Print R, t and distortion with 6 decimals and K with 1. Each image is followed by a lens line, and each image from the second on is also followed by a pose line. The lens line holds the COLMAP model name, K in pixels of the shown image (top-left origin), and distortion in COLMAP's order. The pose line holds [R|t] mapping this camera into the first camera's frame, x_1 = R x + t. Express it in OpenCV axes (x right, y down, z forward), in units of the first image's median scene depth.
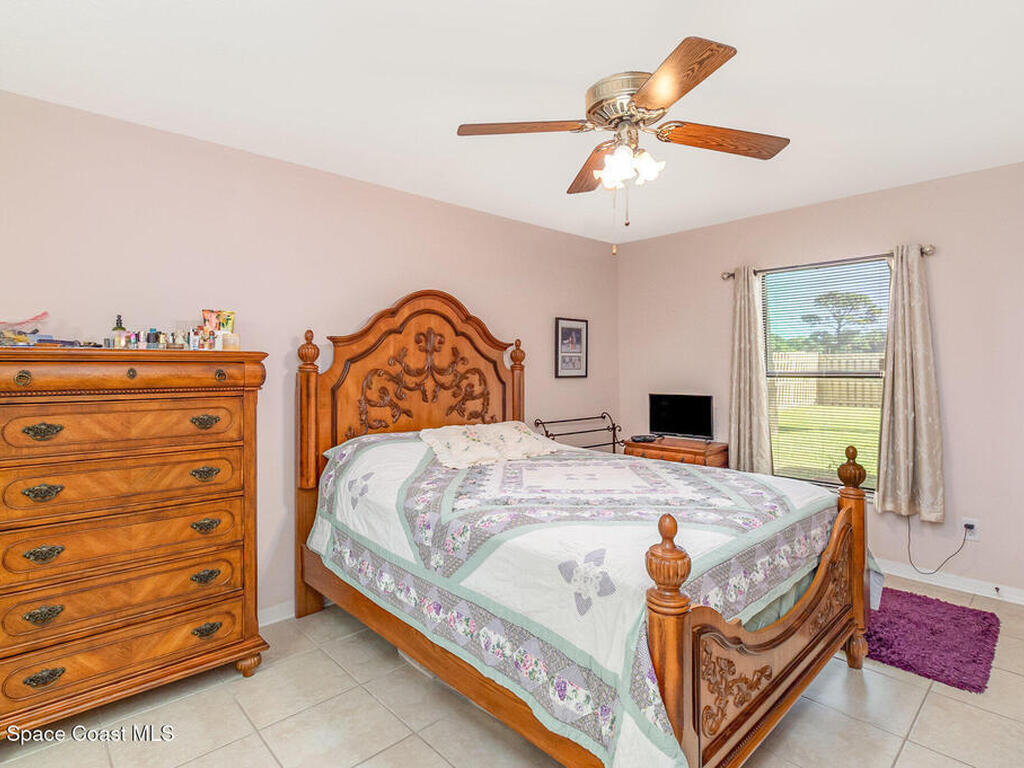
lens RADIAL K [[544.2, 0, 518.1], [0, 544.2, 376.2], [0, 0, 1]] dist [0.018974, -0.000811]
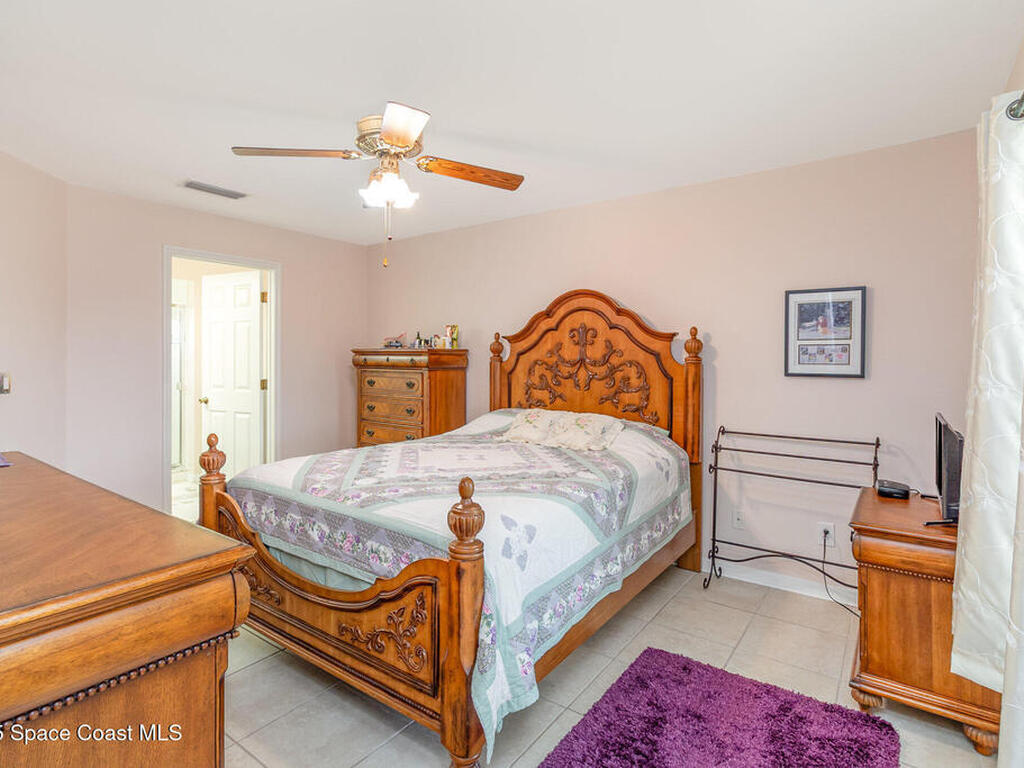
lens RADIAL K [[544.2, 0, 518.2], [0, 544.2, 379.2], [0, 0, 1]] dist [0.018974, -0.000811]
pose [[0.173152, 0.043248, -0.983945, 0.930207], [-0.025589, 0.998896, 0.039402, -0.015893], [0.984563, 0.018355, 0.174068, 0.688398]]
